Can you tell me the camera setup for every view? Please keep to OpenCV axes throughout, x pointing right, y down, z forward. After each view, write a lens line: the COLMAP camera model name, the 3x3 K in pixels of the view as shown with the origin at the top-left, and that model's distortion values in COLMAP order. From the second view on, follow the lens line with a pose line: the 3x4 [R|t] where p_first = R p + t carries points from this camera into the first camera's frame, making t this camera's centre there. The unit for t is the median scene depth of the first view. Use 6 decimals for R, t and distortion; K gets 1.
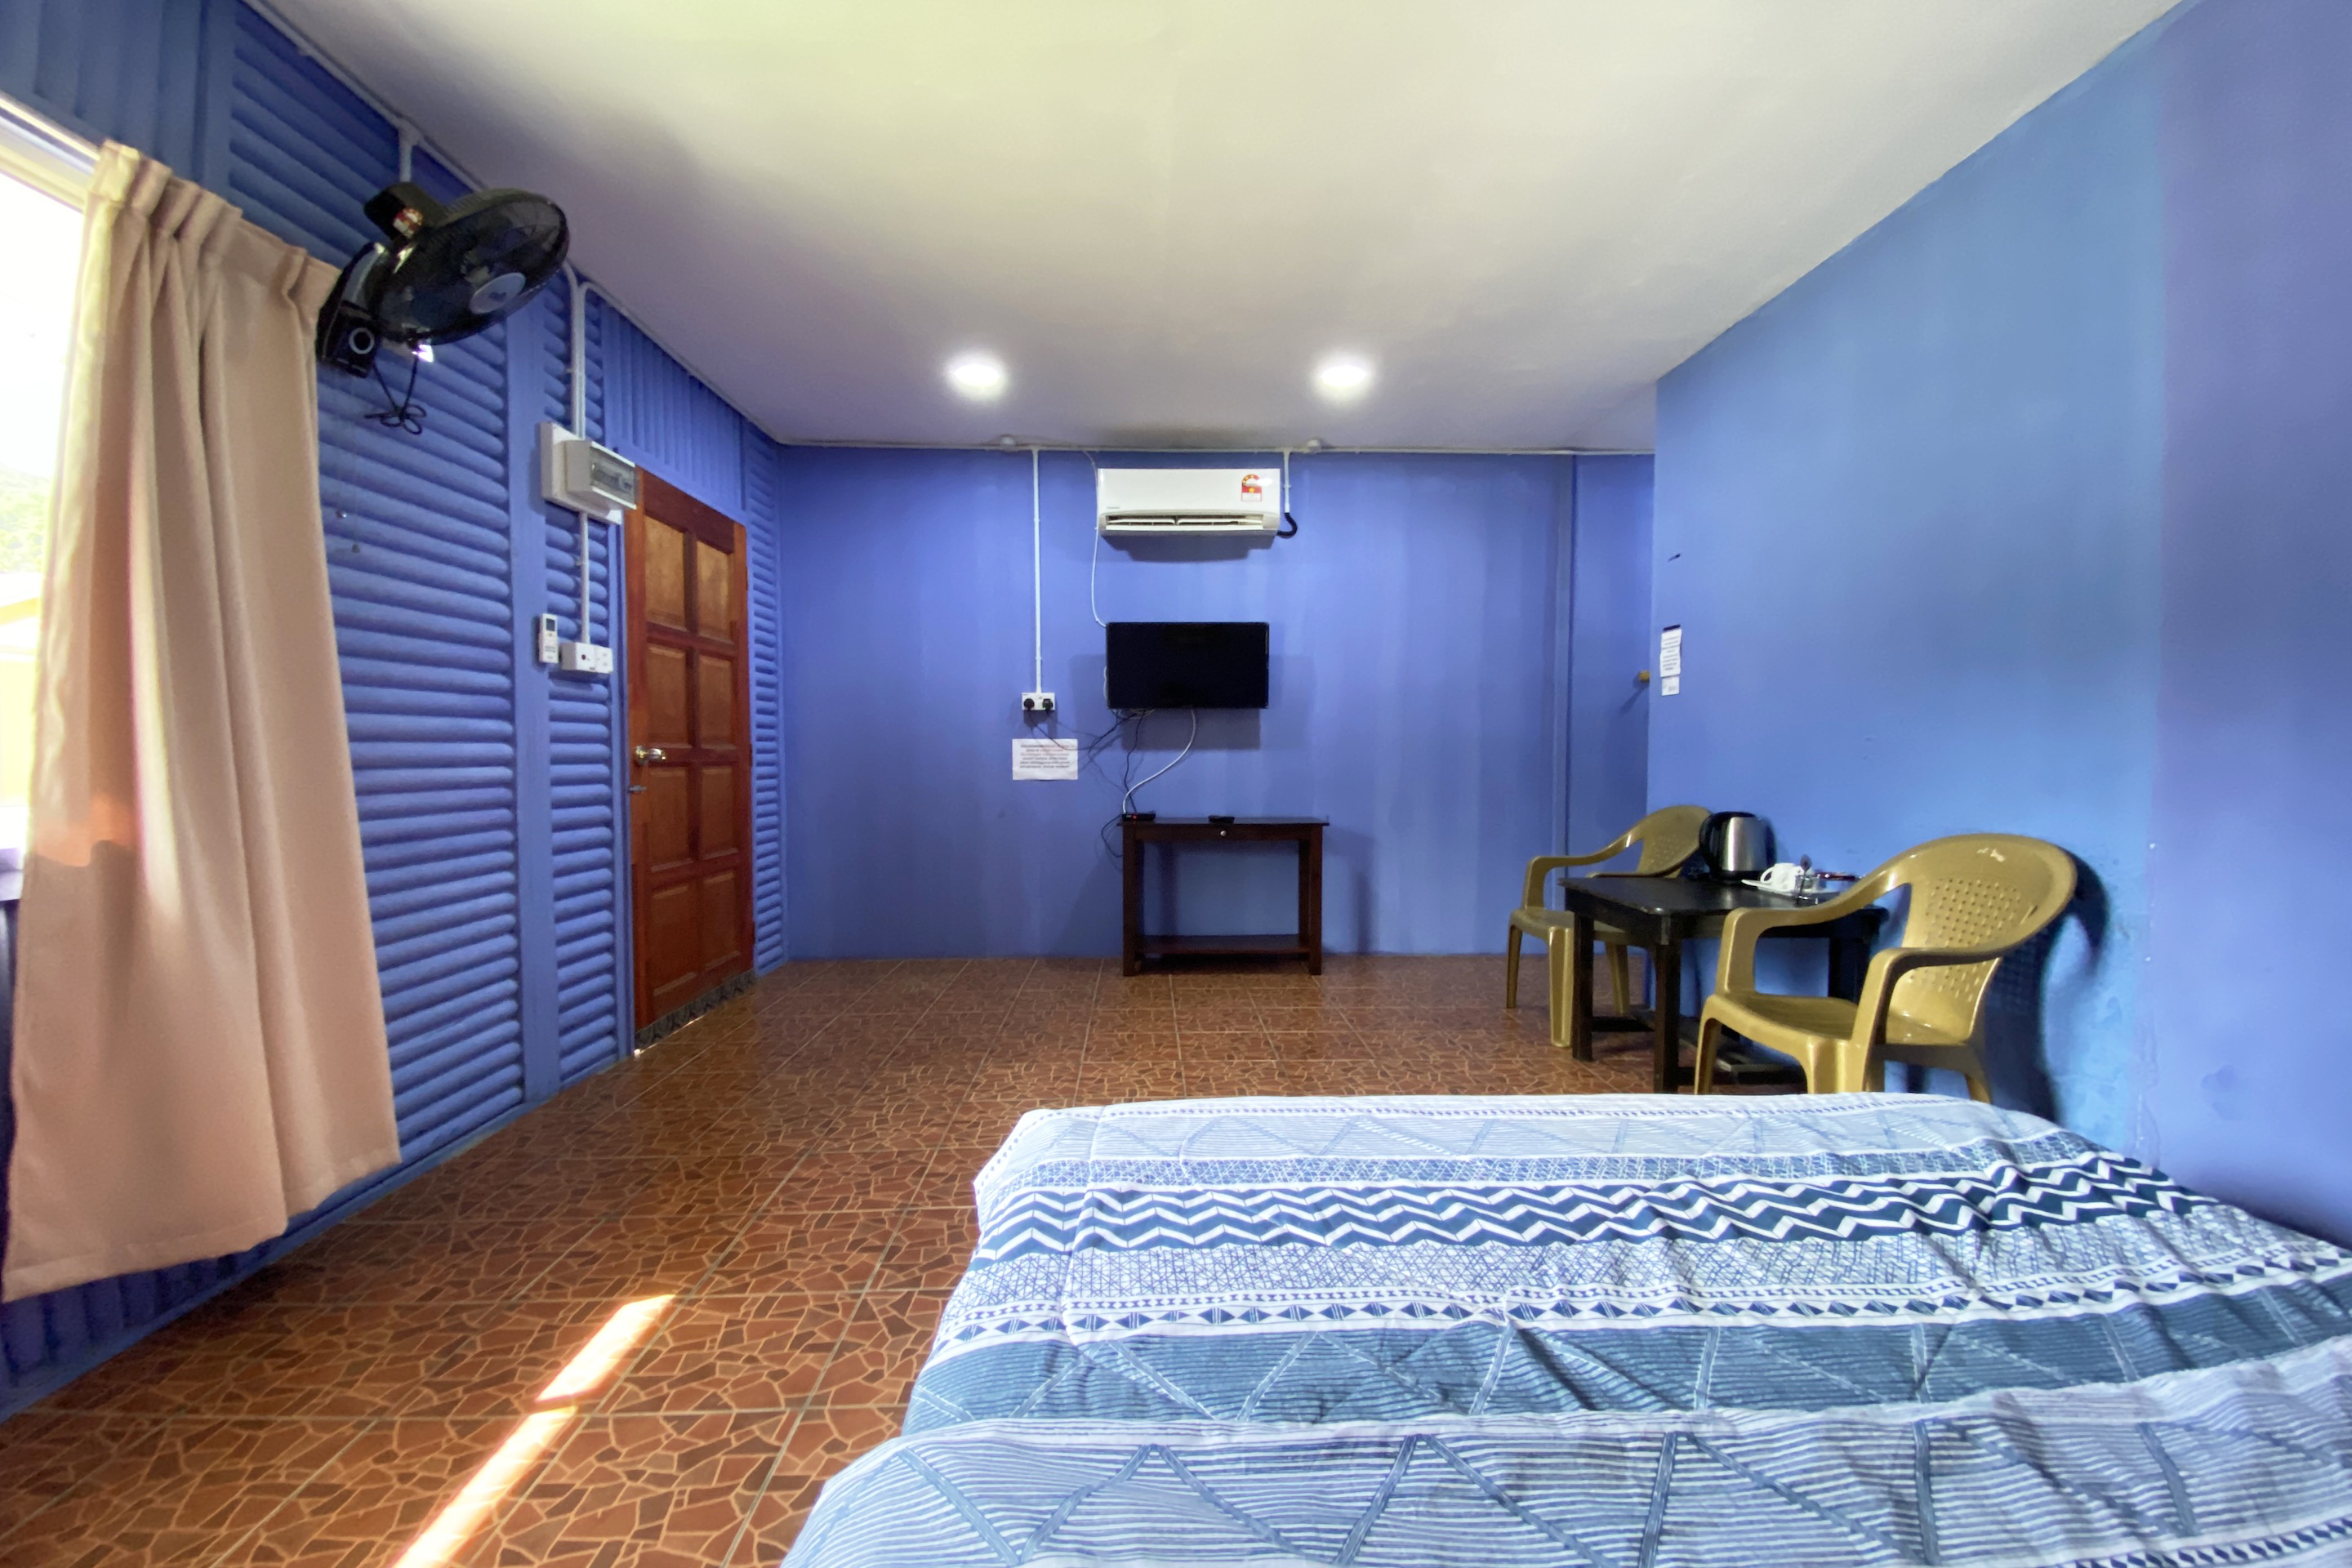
lens RADIAL K [[952.4, 0, 1176.0], [0, 952.4, 784.0], [0, 0, 1]] dist [0.016422, -0.021704]
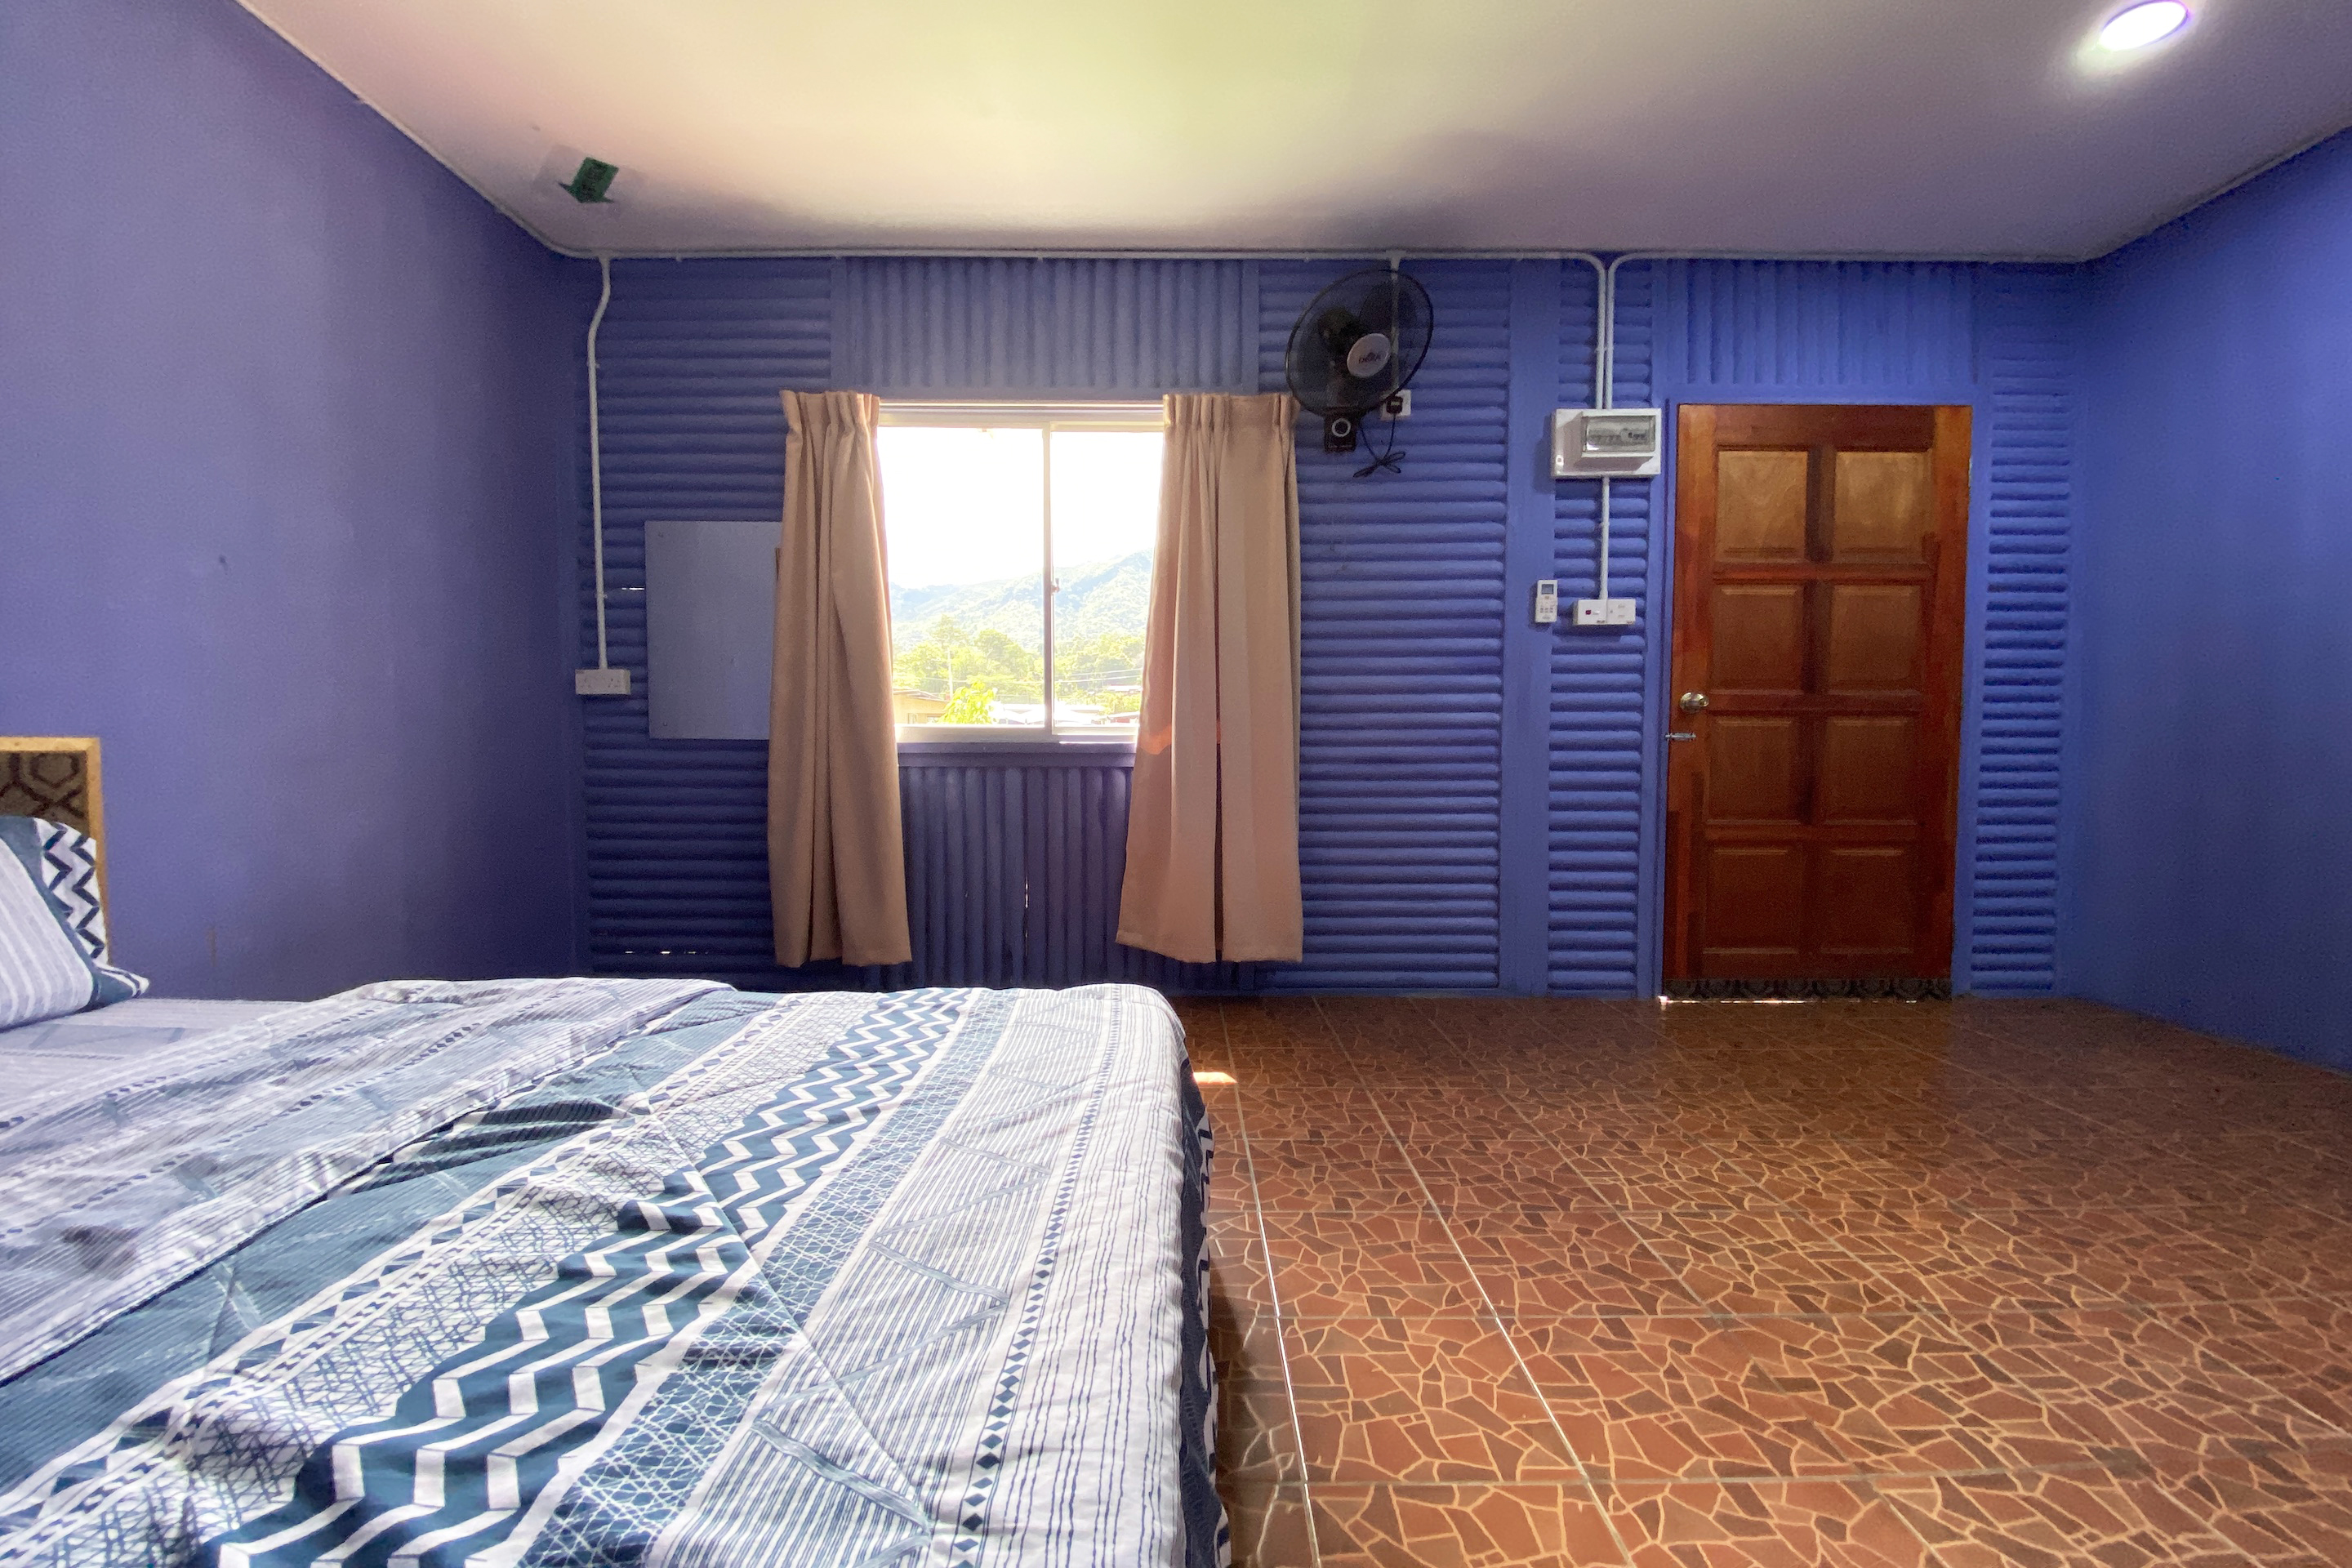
lens RADIAL K [[935.5, 0, 1181.1], [0, 935.5, 796.7], [0, 0, 1]] dist [0.016895, -0.022999]
pose [[-0.021246, 0.047251, -0.998657, 0.371140], [-0.029991, 0.998403, 0.047878, 0.032277], [0.999324, 0.030968, -0.019795, 0.438622]]
